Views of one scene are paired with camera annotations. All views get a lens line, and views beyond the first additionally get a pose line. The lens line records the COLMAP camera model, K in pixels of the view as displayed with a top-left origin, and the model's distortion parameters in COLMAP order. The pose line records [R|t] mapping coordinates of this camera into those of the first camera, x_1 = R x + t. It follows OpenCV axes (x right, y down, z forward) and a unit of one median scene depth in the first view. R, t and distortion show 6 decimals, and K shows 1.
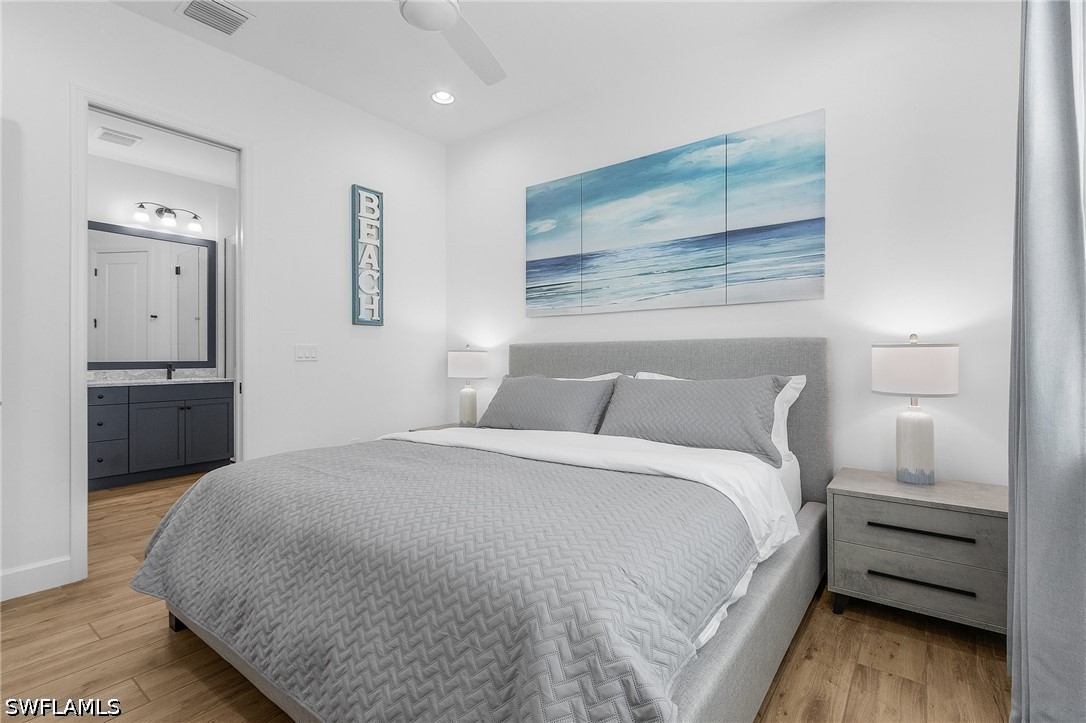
lens RADIAL K [[503.4, 0, 544.7], [0, 503.4, 355.4], [0, 0, 1]] dist [0.000029, -0.000512]
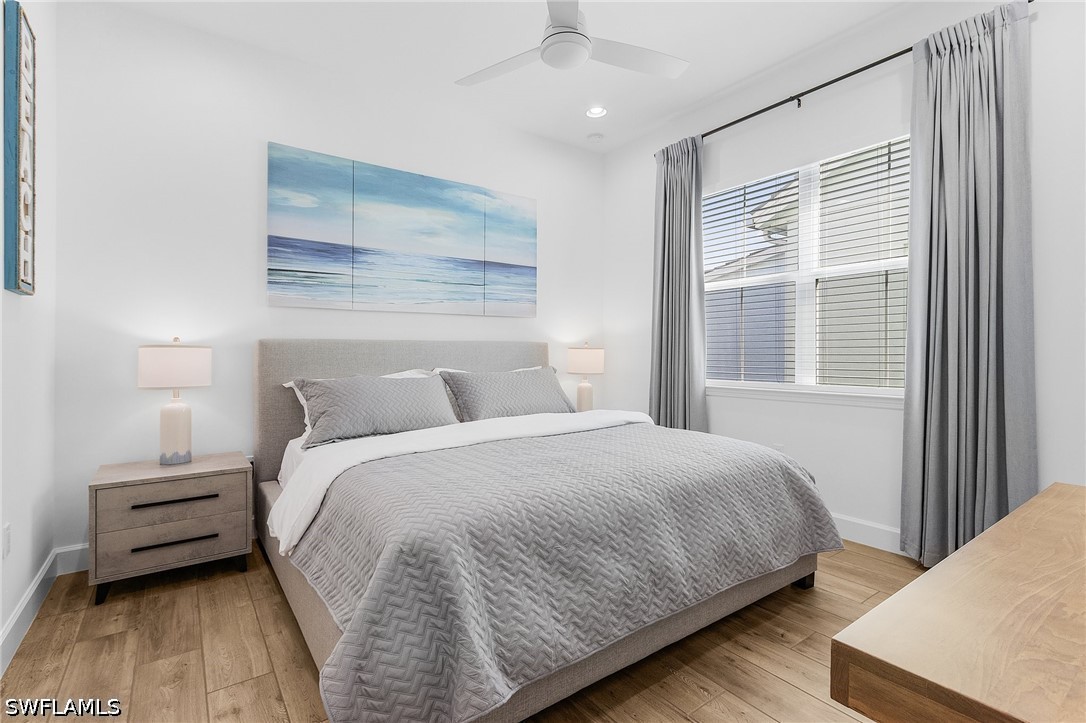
lens RADIAL K [[503.4, 0, 544.7], [0, 503.4, 355.4], [0, 0, 1]] dist [0.000029, -0.000512]
pose [[0.286660, -0.000760, 0.958032, -0.776676], [0.003485, 0.999994, -0.000250, 0.005100], [-0.958026, 0.003411, 0.286661, 0.413464]]
